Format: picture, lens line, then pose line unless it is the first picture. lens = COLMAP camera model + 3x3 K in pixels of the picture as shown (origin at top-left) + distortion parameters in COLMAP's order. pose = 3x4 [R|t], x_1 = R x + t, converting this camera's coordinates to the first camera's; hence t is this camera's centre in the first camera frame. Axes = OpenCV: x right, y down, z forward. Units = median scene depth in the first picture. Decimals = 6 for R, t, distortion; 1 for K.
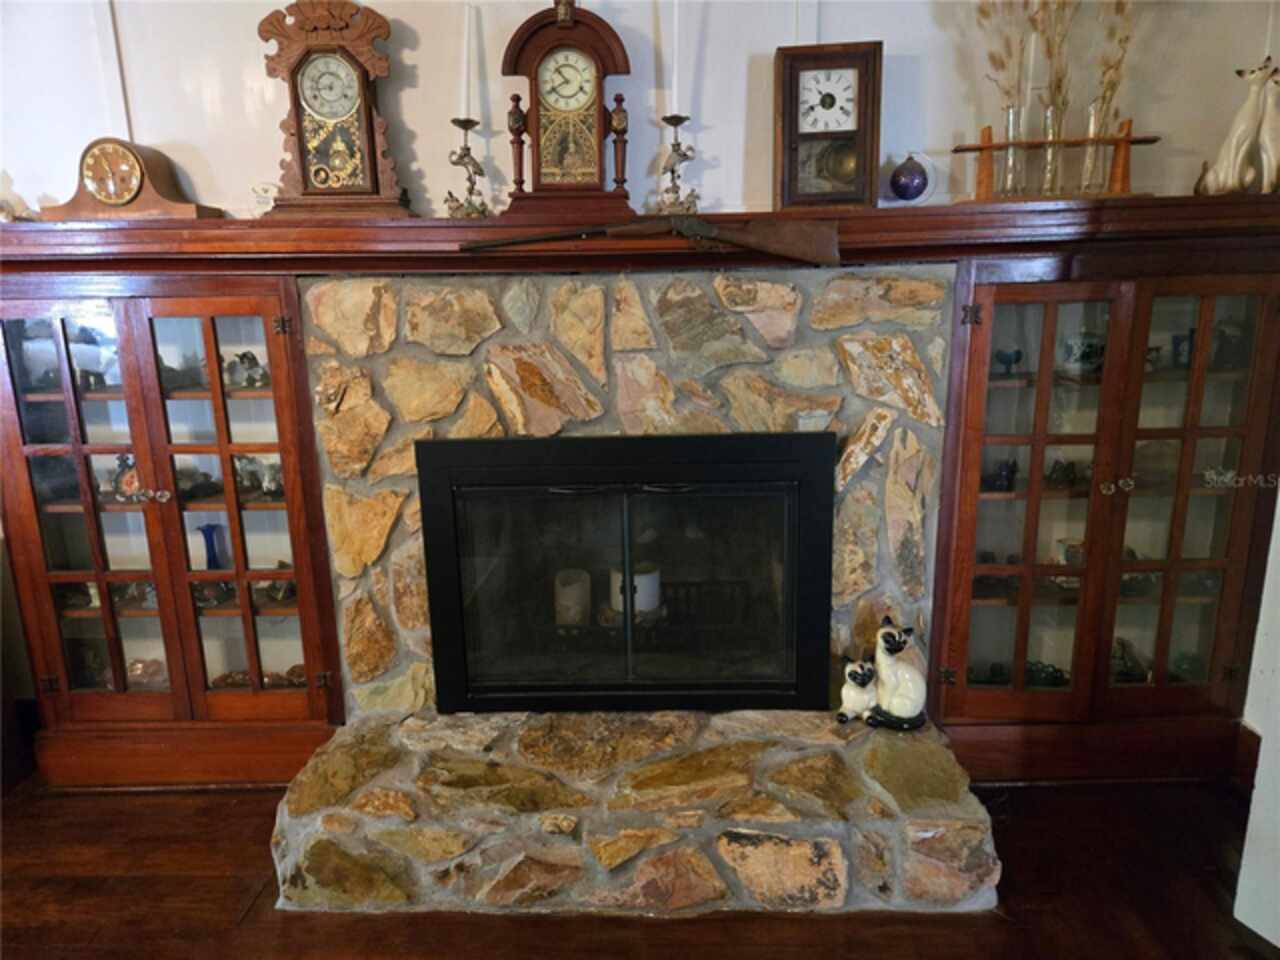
lens RADIAL K [[865.6, 0, 639.6], [0, 865.6, 475.5], [0, 0, 1]] dist [0.043561, -0.005916]
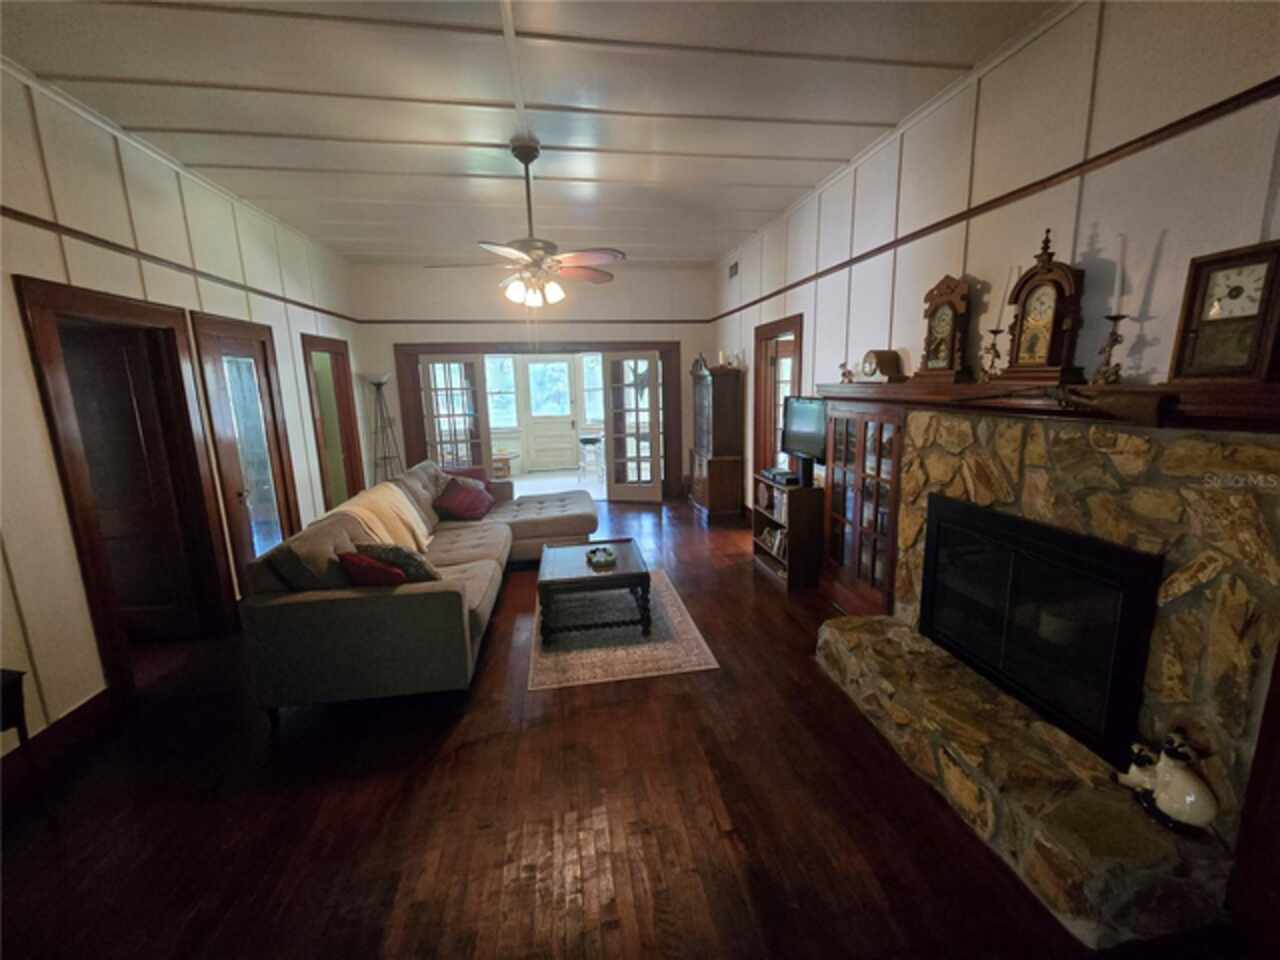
lens RADIAL K [[522.4, 0, 641.1], [0, 522.4, 483.6], [0, 0, 1]] dist [-0.007338, -0.000709]
pose [[0.178978, 0.201347, -0.963030, 0.784777], [-0.208529, 0.964359, 0.162871, -0.117967], [0.961500, 0.171670, 0.214585, 0.107044]]
